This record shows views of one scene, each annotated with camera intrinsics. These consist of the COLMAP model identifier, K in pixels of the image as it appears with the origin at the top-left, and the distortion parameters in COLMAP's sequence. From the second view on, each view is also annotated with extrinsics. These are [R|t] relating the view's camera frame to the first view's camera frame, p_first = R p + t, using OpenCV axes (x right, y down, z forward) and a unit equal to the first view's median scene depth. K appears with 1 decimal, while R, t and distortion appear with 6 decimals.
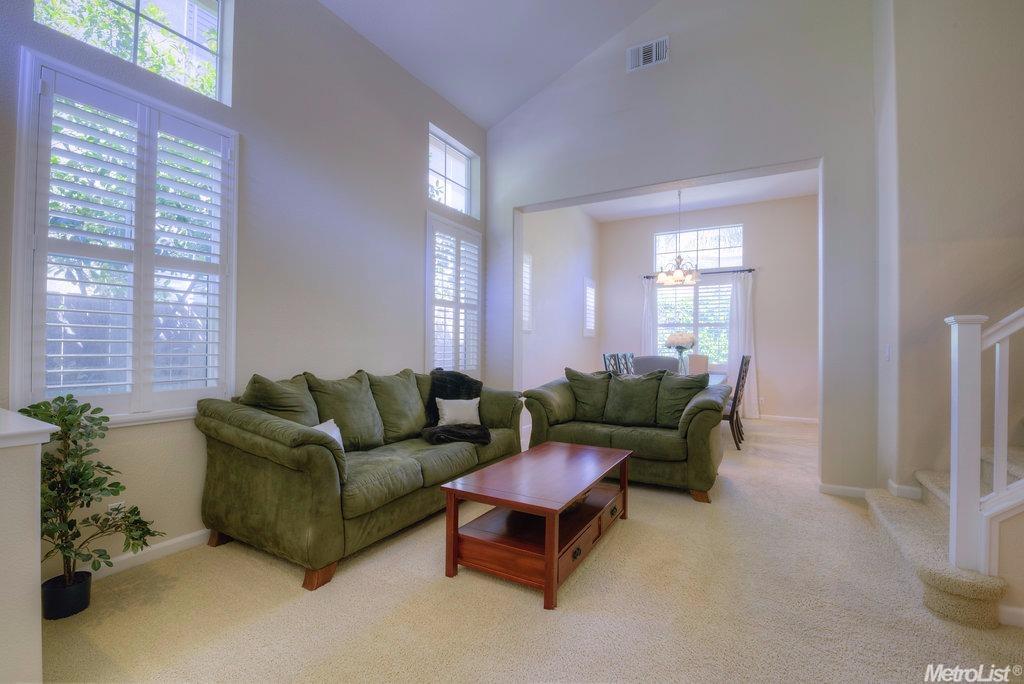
lens RADIAL K [[444.8, 0, 512.0], [0, 444.8, 342.0], [0, 0, 1]] dist [-0.001144, -0.009488]
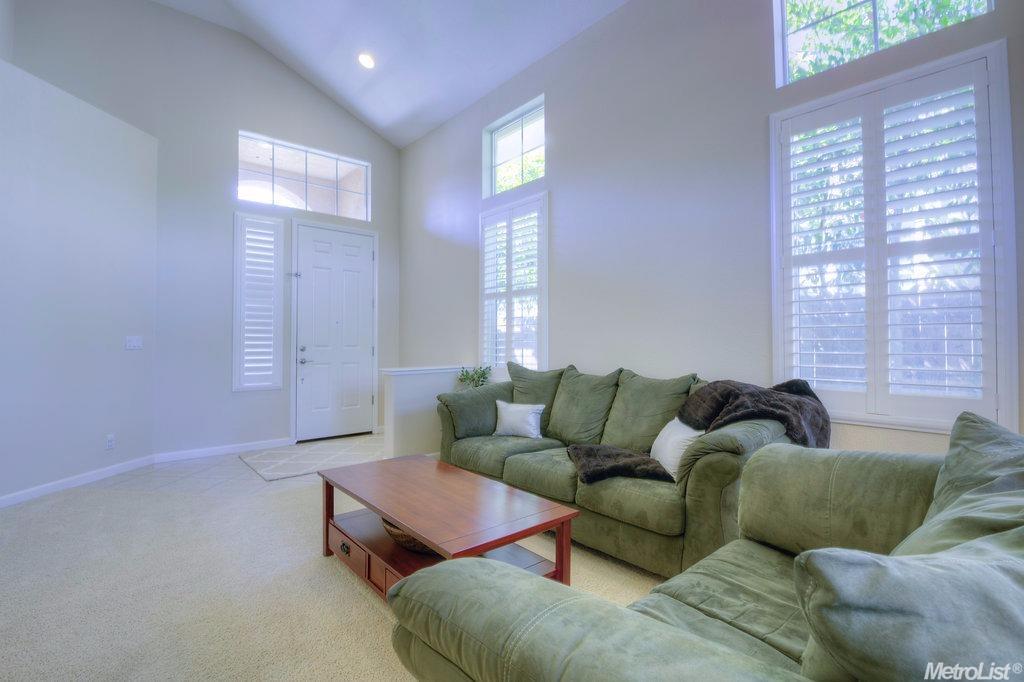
lens RADIAL K [[444.8, 0, 512.0], [0, 444.8, 341.0], [0, 0, 1]] dist [-0.001144, -0.009488]
pose [[-0.339061, -0.007656, -0.940733, 0.641172], [0.004420, 0.999943, -0.009731, 0.017453], [0.940754, -0.007457, -0.339007, 1.166835]]
